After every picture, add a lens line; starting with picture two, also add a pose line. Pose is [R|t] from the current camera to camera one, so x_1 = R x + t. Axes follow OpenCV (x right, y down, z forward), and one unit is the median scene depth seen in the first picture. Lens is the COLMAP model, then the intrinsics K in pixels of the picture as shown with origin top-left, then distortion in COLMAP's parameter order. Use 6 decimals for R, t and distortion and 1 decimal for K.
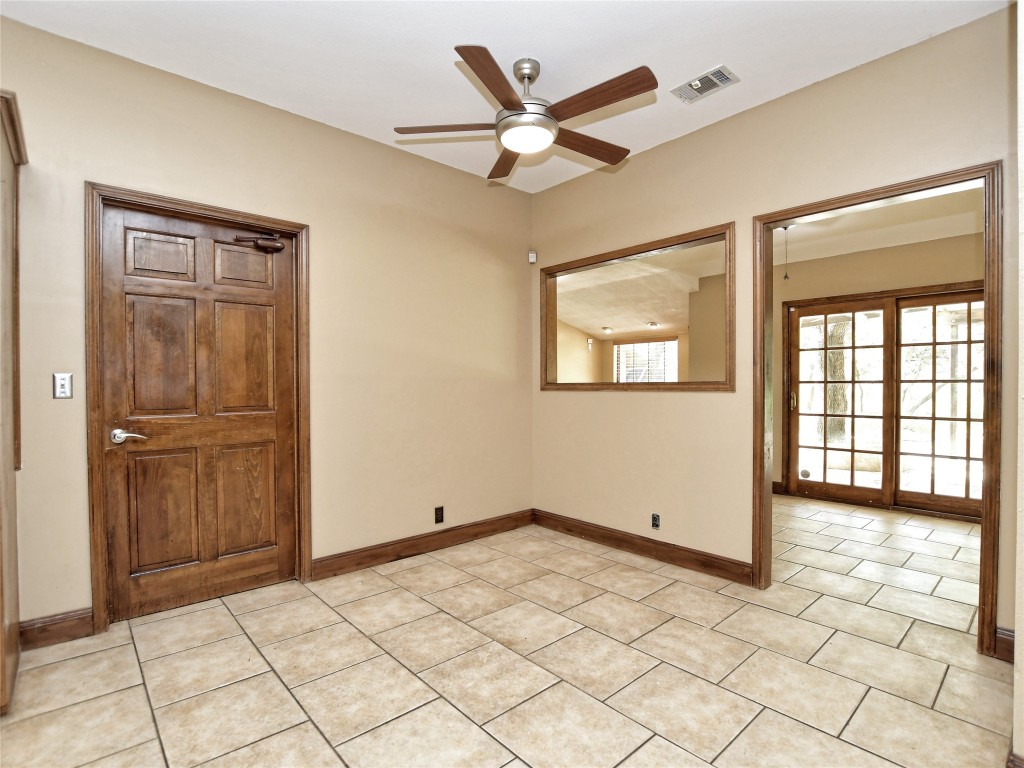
lens RADIAL K [[503.4, 0, 516.1], [0, 503.4, 382.3], [0, 0, 1]] dist [-0.005595, -0.000807]
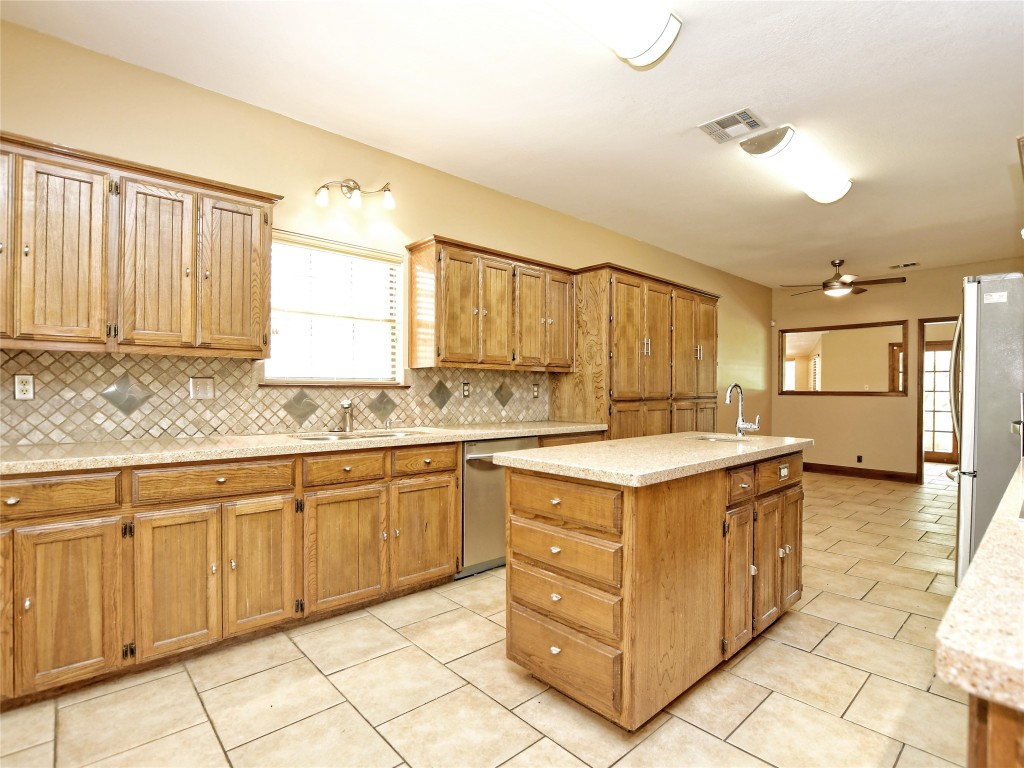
lens RADIAL K [[503.4, 0, 508.6], [0, 503.4, 384.7], [0, 0, 1]] dist [-0.005595, -0.000807]
pose [[0.999929, 0.006631, 0.009923, -0.943276], [-0.006577, 0.999963, -0.005477, -0.005363], [-0.009959, 0.005411, 0.999936, -0.828509]]
